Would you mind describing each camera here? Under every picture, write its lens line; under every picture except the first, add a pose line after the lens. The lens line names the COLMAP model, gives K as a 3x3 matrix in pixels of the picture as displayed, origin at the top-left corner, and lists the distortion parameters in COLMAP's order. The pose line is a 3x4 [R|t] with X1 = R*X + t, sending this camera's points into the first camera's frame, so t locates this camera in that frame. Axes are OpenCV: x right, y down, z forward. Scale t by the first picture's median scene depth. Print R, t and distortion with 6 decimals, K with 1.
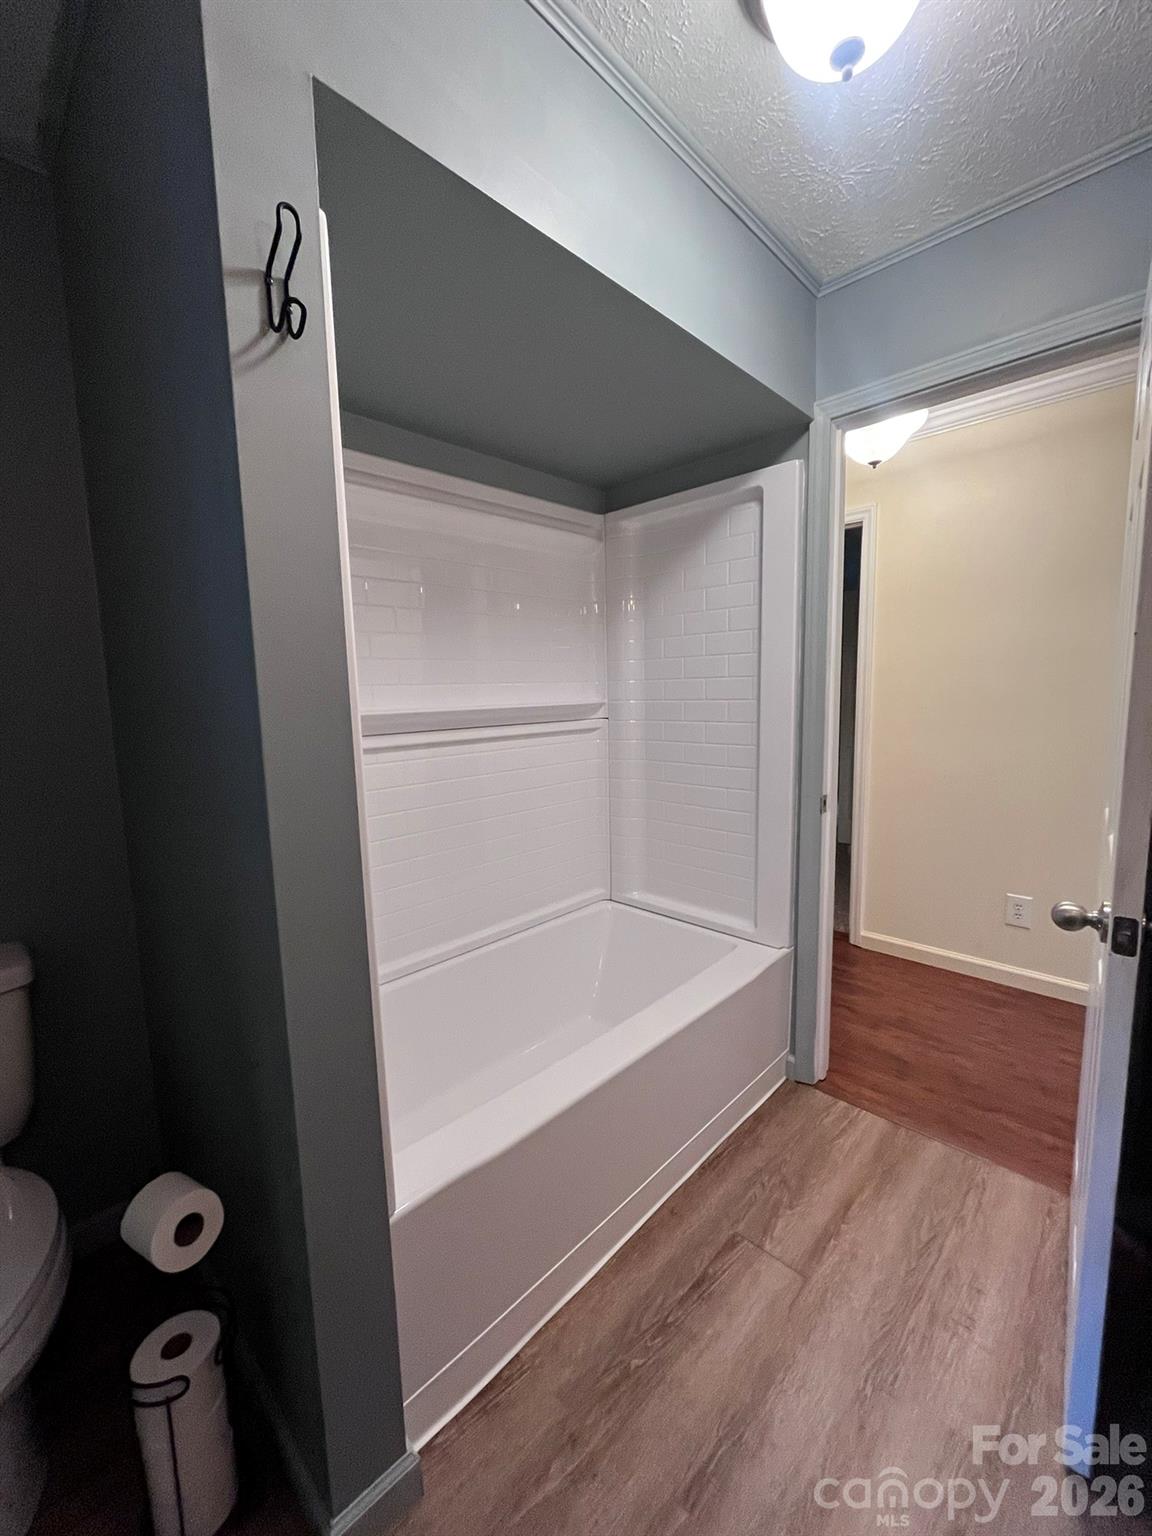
lens RADIAL K [[623.9, 0, 576.0], [0, 623.9, 768.0], [0, 0, 1]] dist [-0.000104, -0.000098]
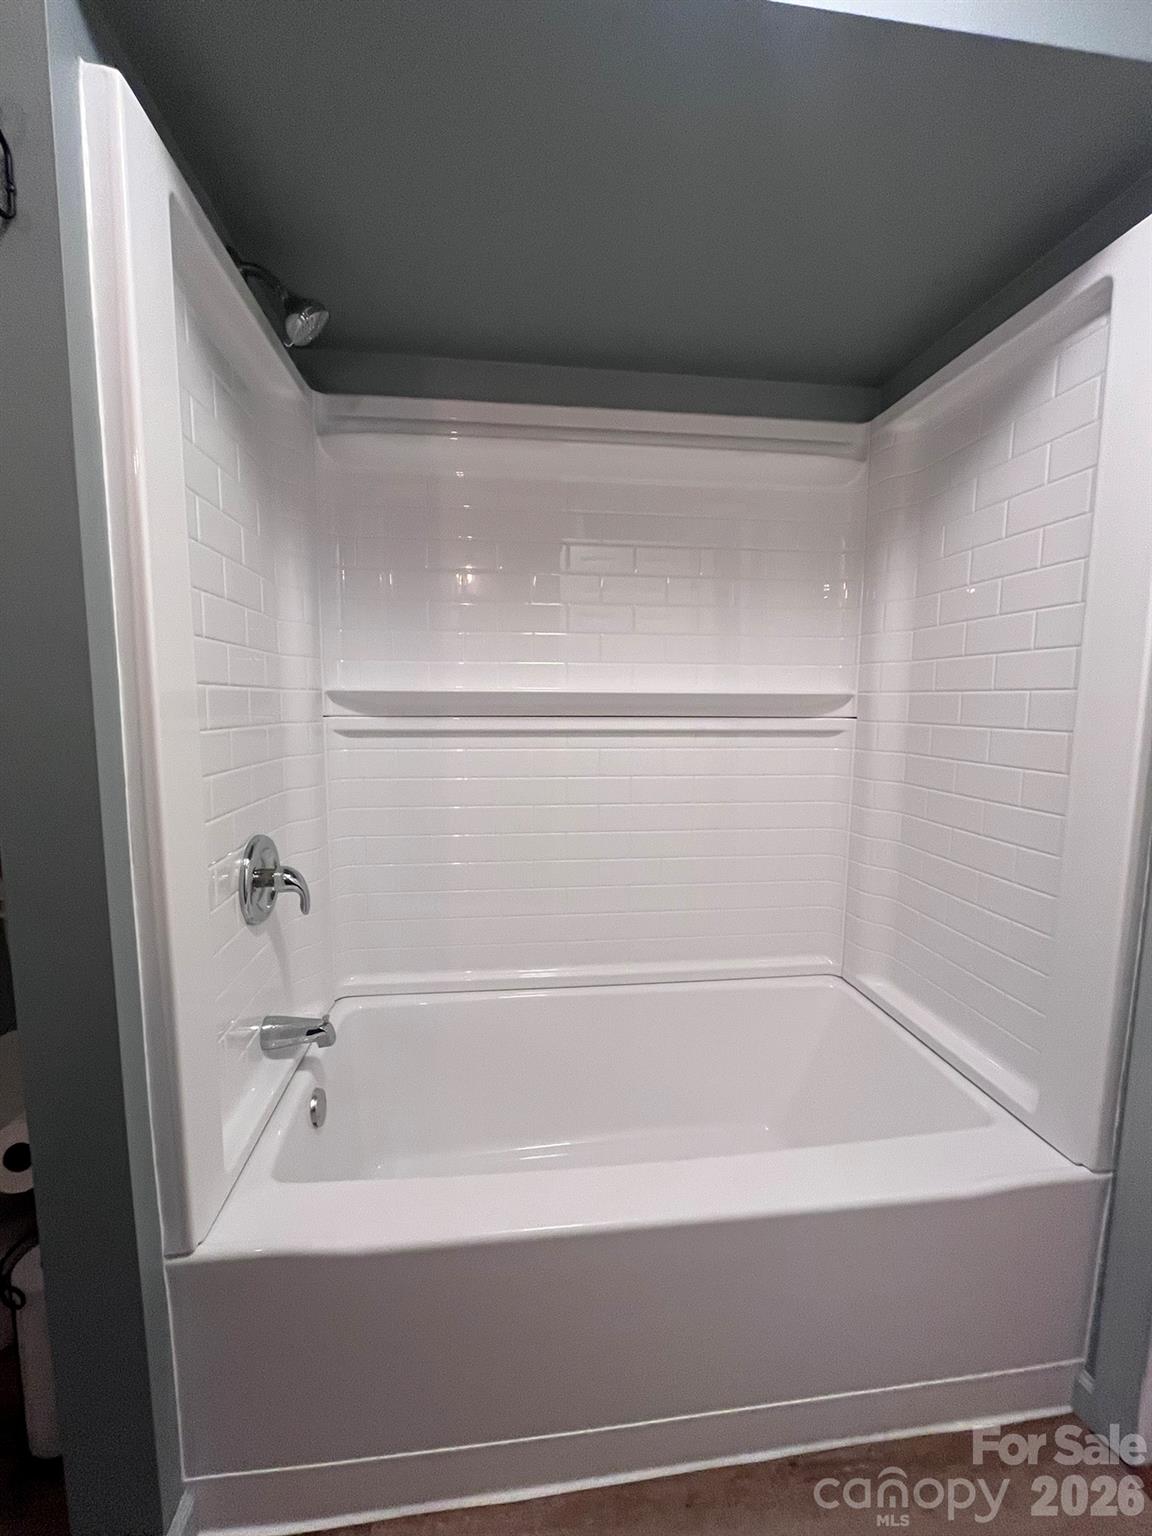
lens RADIAL K [[645.9, 0, 576.6], [0, 645.9, 742.5], [0, 0, 1]] dist [-0.011311, 0.000040]
pose [[0.781125, 0.100530, -0.616229, 0.257772], [-0.107260, 0.993886, 0.026179, -0.039142], [0.615093, 0.045648, 0.787132, 0.256209]]
